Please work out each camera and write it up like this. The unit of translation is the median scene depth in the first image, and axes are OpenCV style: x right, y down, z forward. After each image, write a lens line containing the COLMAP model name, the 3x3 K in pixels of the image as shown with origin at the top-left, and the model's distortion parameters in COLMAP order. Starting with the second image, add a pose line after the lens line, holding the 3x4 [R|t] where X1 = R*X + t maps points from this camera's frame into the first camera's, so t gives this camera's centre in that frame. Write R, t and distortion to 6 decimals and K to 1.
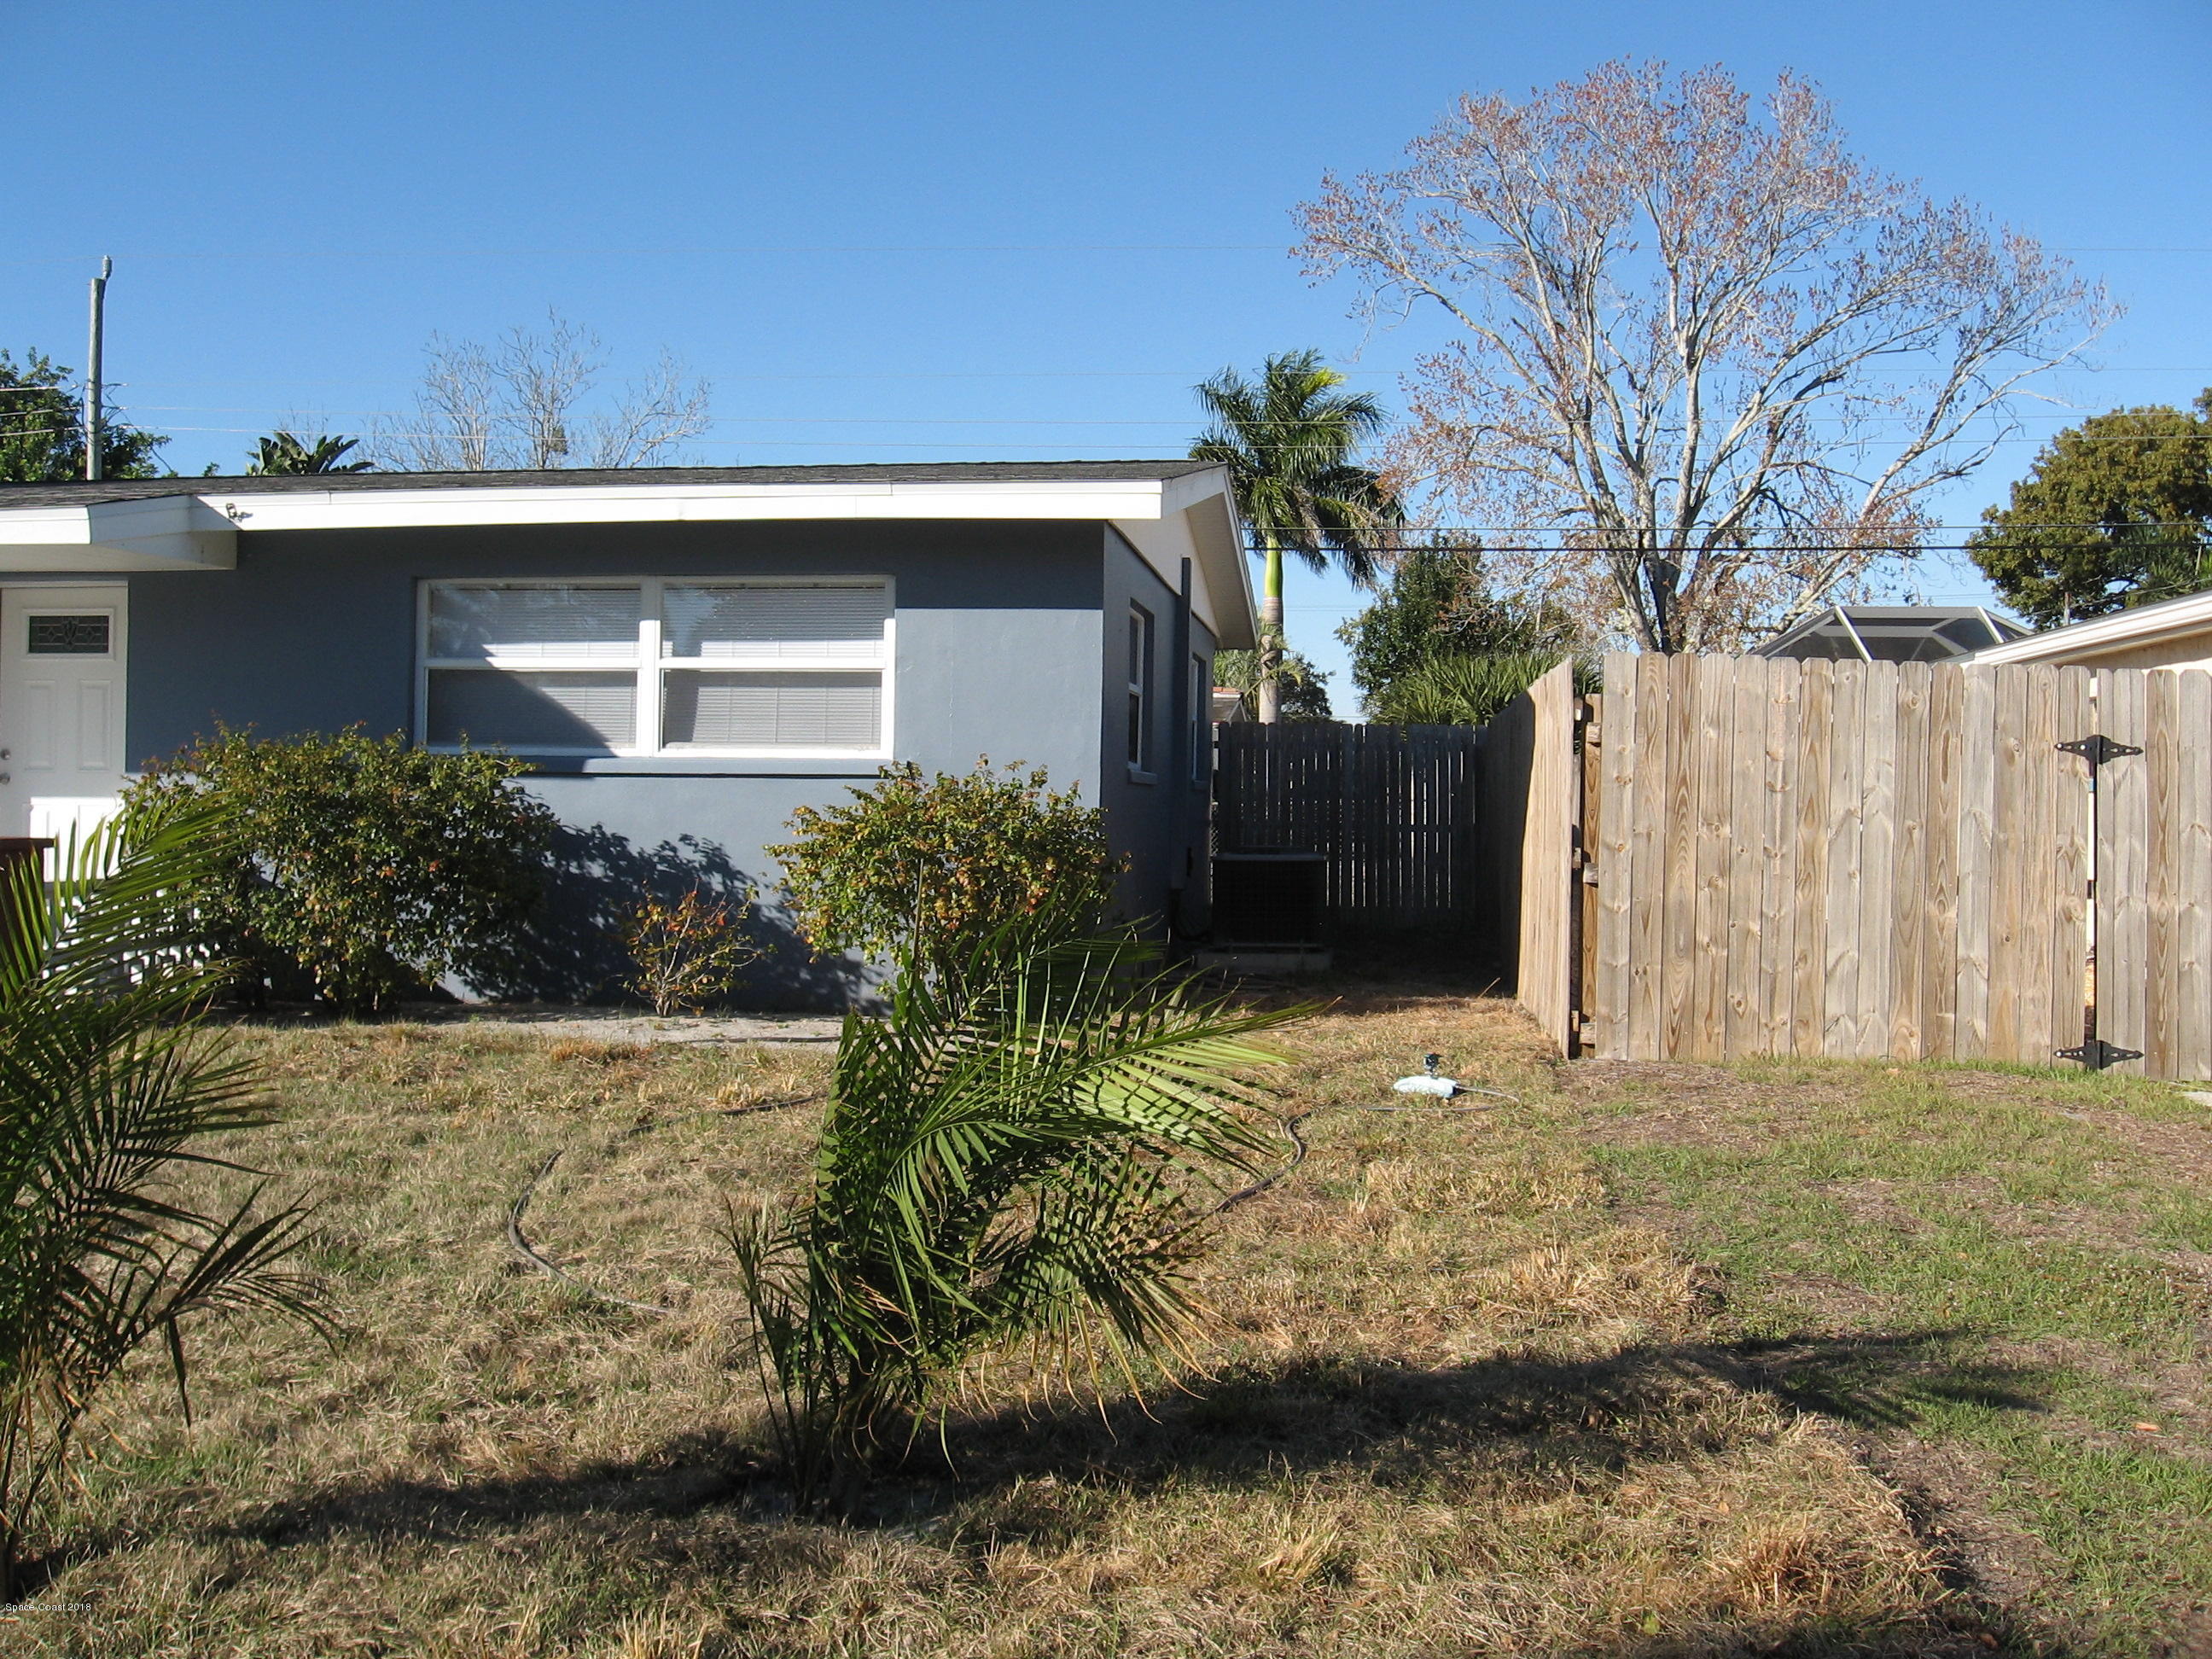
lens RADIAL K [[2286.8, 0, 1107.8], [0, 2286.8, 786.5], [0, 0, 1]] dist [-0.141142, 0.073658]
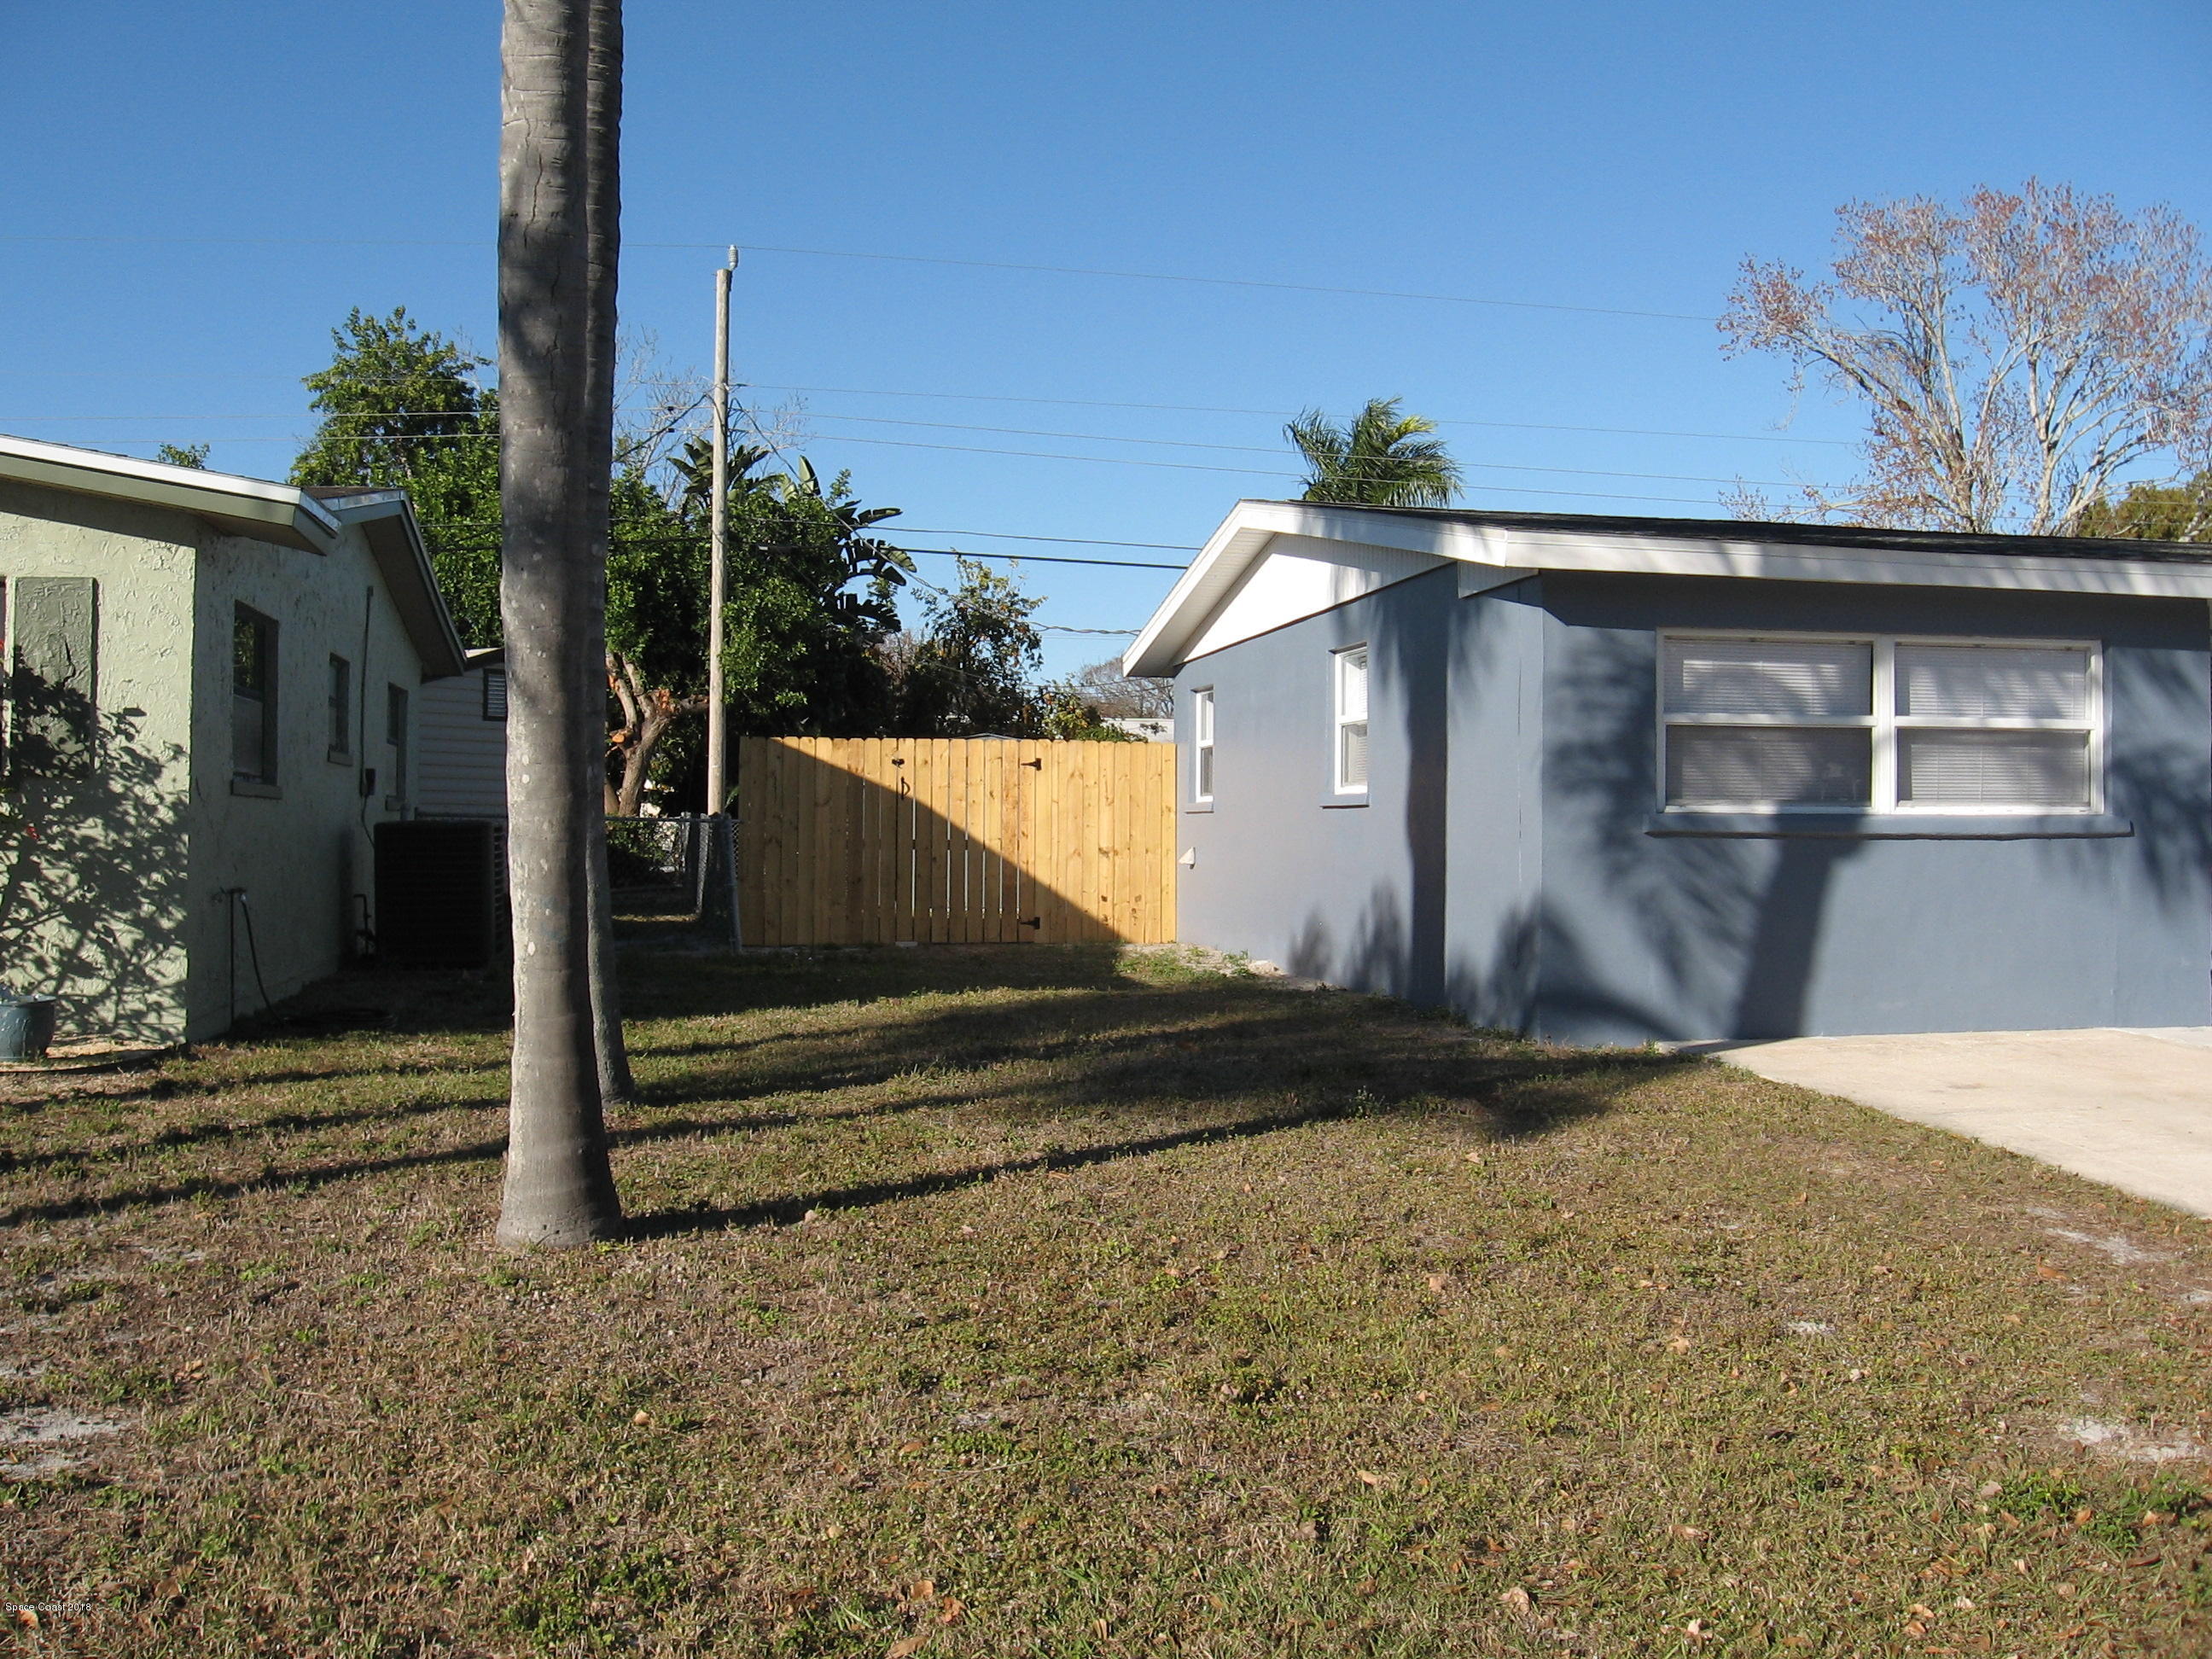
lens RADIAL K [[2286.8, 0, 1107.8], [0, 2286.8, 786.5], [0, 0, 1]] dist [-0.141142, 0.073658]
pose [[0.953890, -0.000830, 0.300156, -1.602705], [0.003763, 0.999951, -0.009194, -0.013846], [-0.300133, 0.009899, 0.953846, 0.161289]]
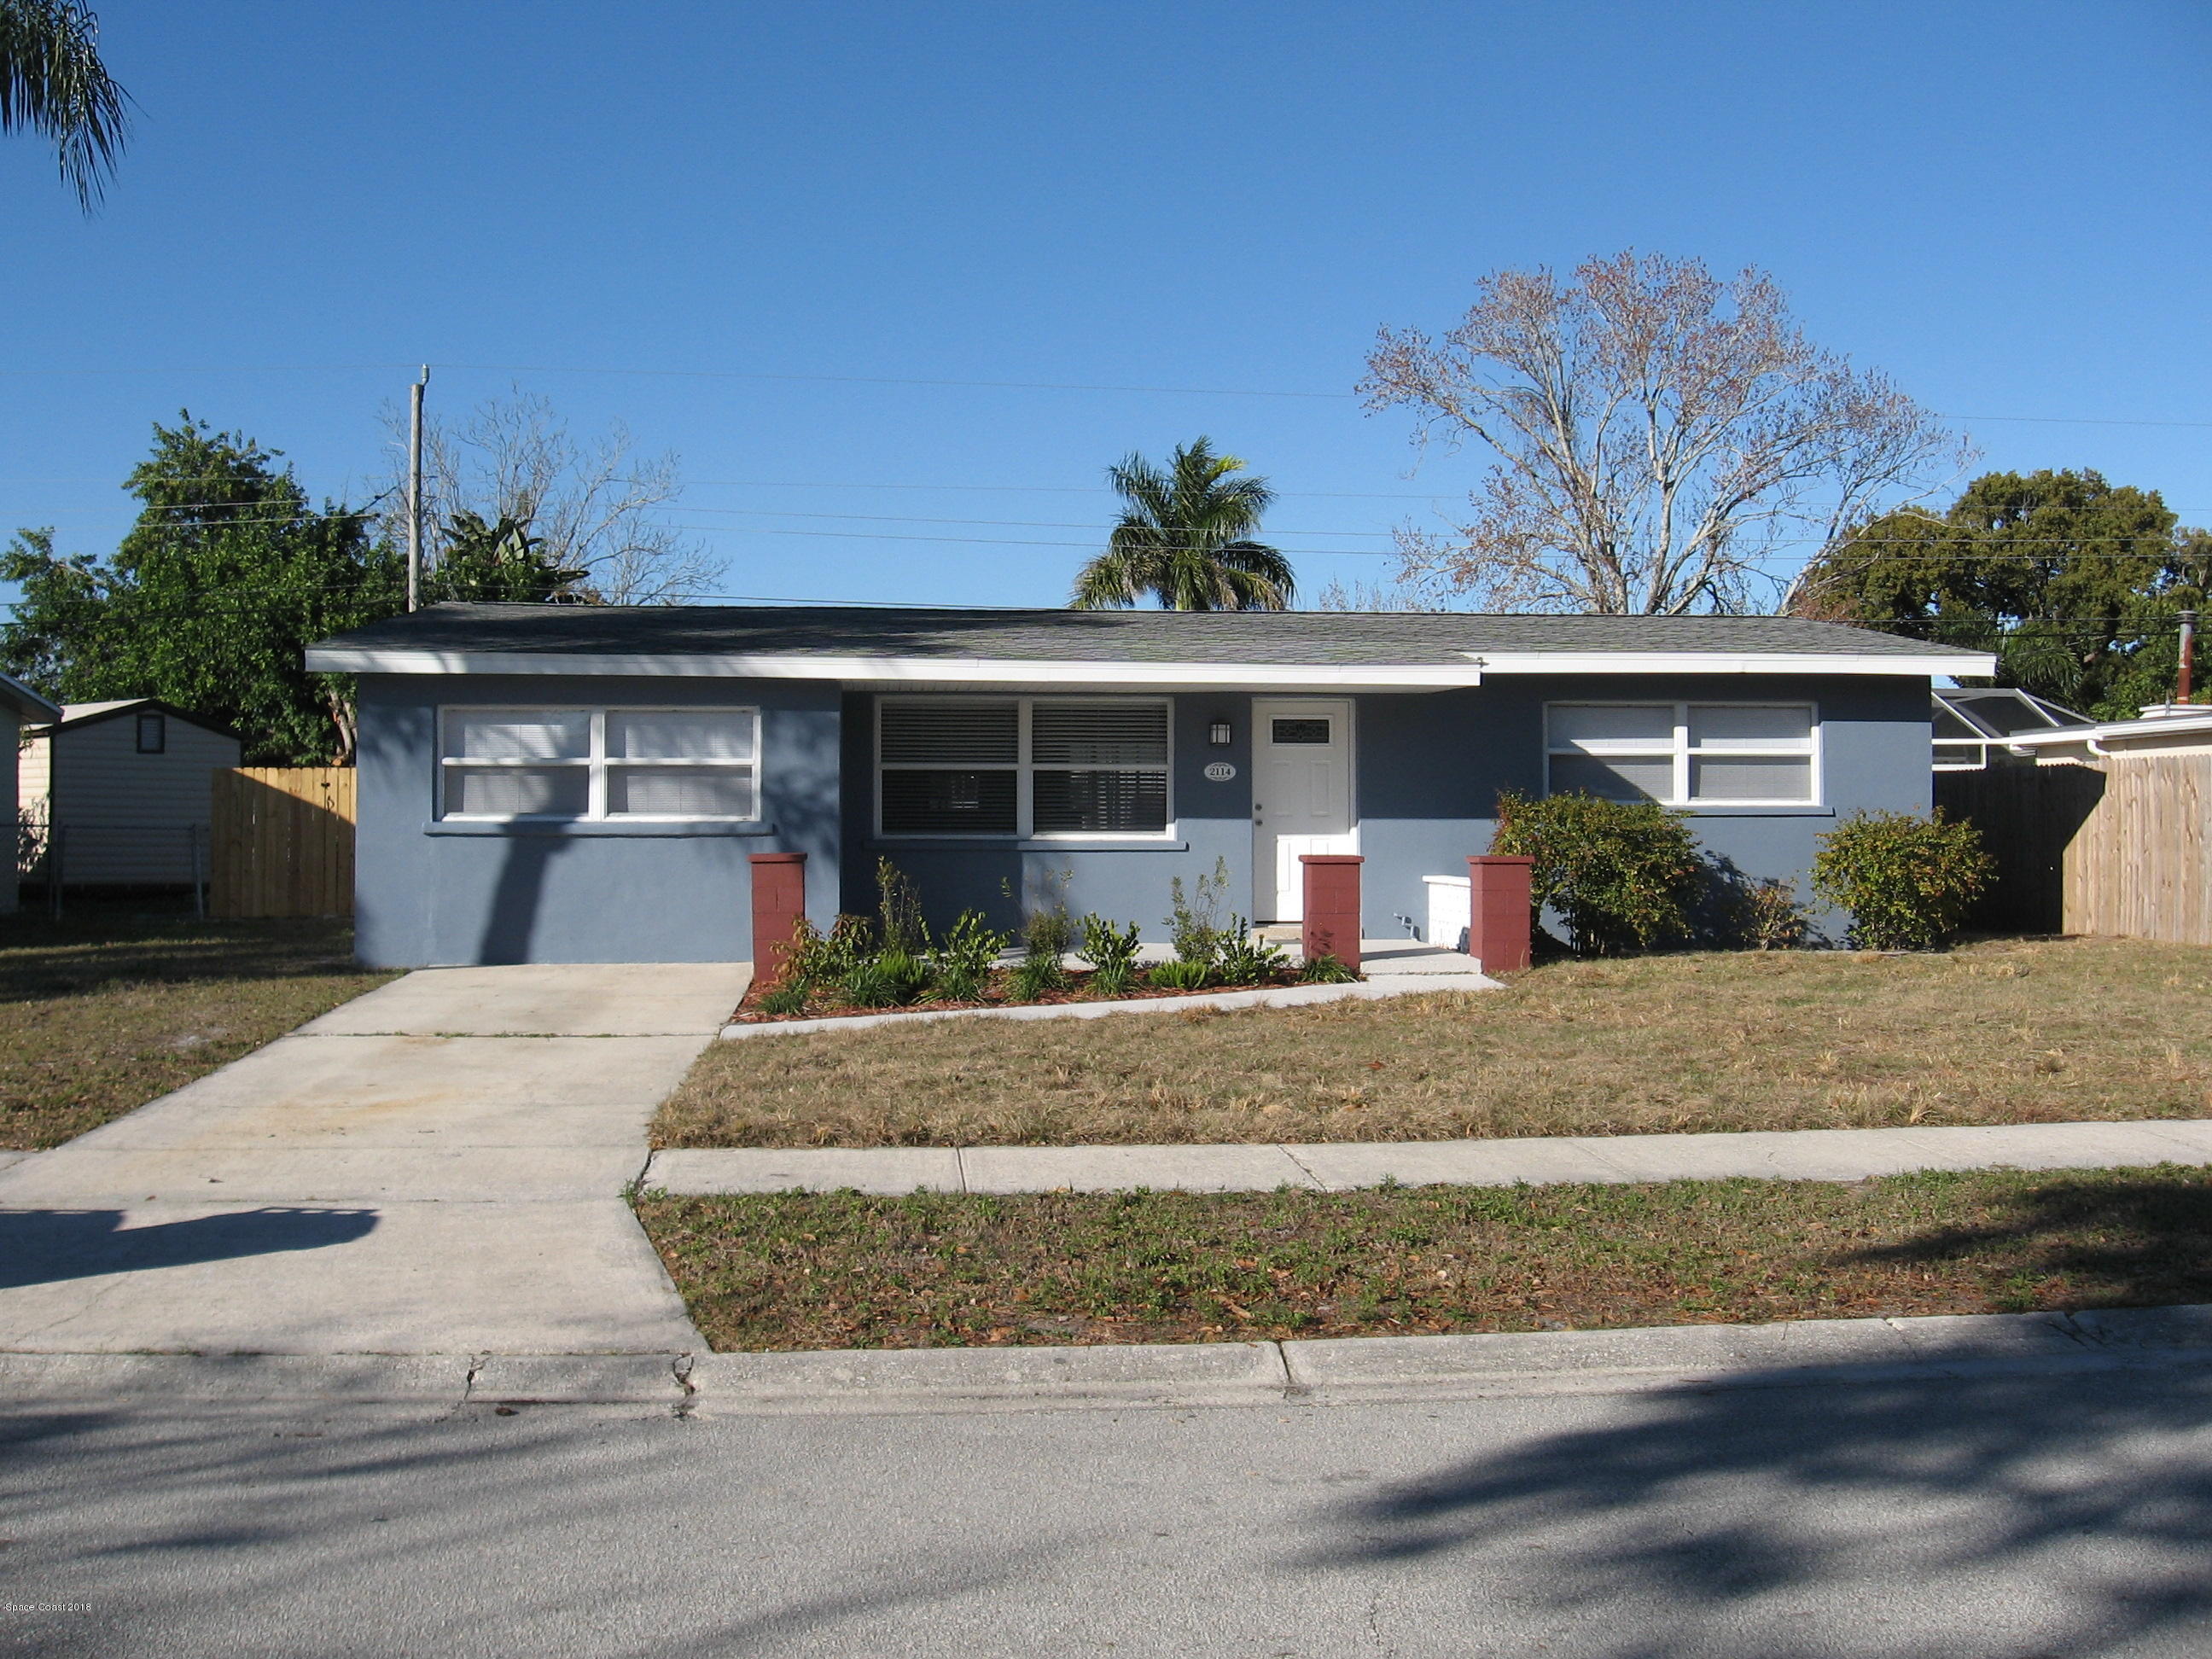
lens RADIAL K [[2286.8, 0, 1107.8], [0, 2286.8, 786.5], [0, 0, 1]] dist [-0.141142, 0.073658]
pose [[0.976583, -0.007507, 0.215010, -0.978181], [0.010154, 0.999886, -0.011210, -0.012486], [-0.214901, 0.013130, 0.976548, -0.572873]]
